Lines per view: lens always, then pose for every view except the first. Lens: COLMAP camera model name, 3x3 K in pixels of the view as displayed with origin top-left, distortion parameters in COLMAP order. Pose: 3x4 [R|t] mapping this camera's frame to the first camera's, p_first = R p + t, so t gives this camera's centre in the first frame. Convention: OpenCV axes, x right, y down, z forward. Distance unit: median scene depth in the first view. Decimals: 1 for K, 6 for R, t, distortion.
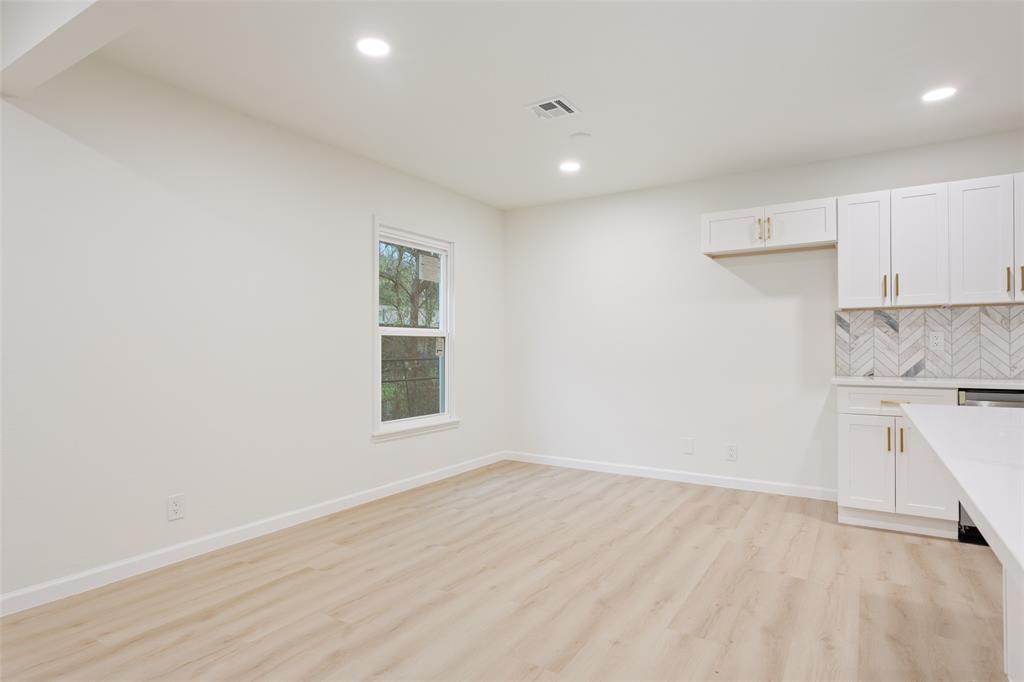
lens RADIAL K [[578.7, 0, 514.1], [0, 578.7, 334.4], [0, 0, 1]] dist [0.035897, 0.000354]
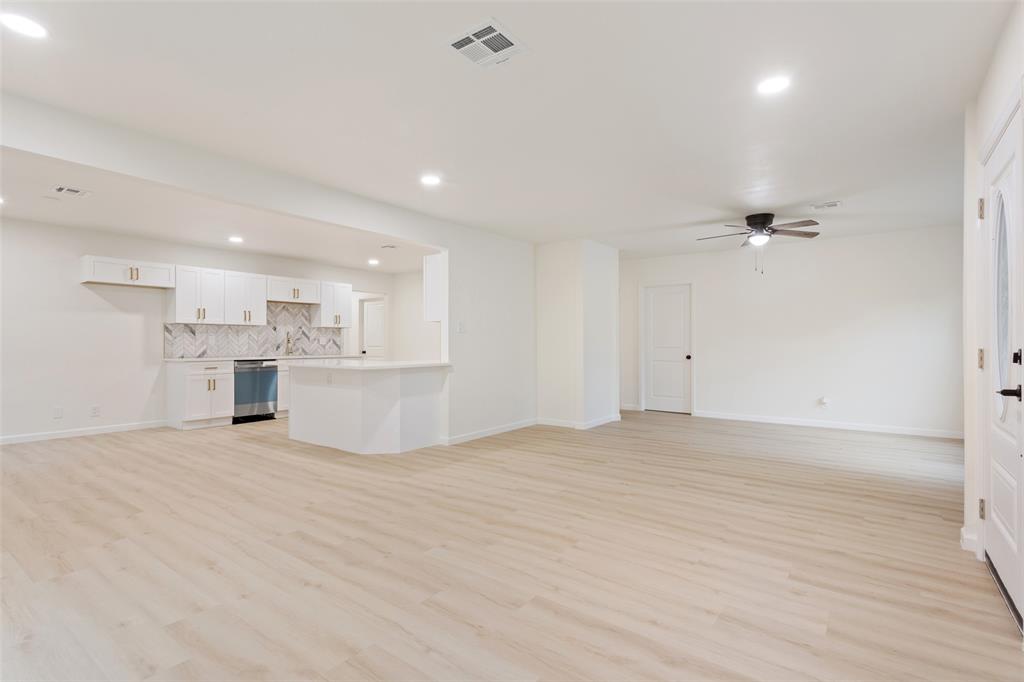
lens RADIAL K [[490.8, 0, 515.6], [0, 490.8, 346.2], [0, 0, 1]] dist [0.002840, 0.000406]
pose [[0.093892, 0.001704, 0.995581, -0.929671], [-0.013115, 0.999914, -0.000475, 0.018451], [-0.995496, -0.013012, 0.093906, -0.262032]]
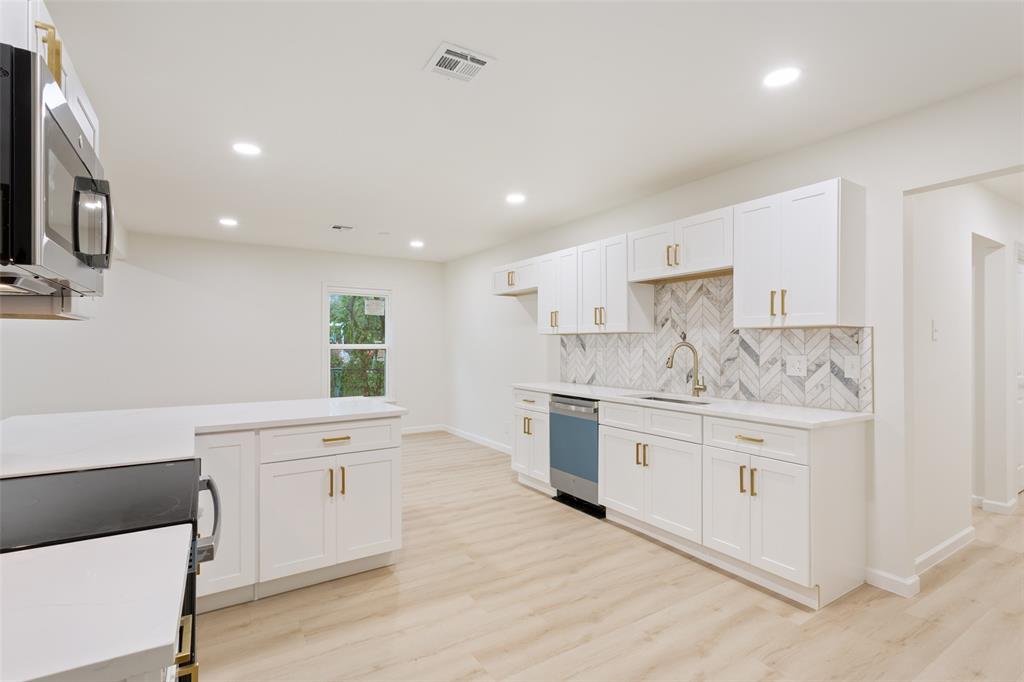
lens RADIAL K [[490.8, 0, 509.3], [0, 490.8, 343.1], [0, 0, 1]] dist [0.002840, 0.000406]
pose [[0.896250, 0.007865, -0.443479, 0.994690], [-0.003891, 0.999944, 0.009872, -0.033497], [0.443531, -0.007122, 0.896231, -0.097669]]
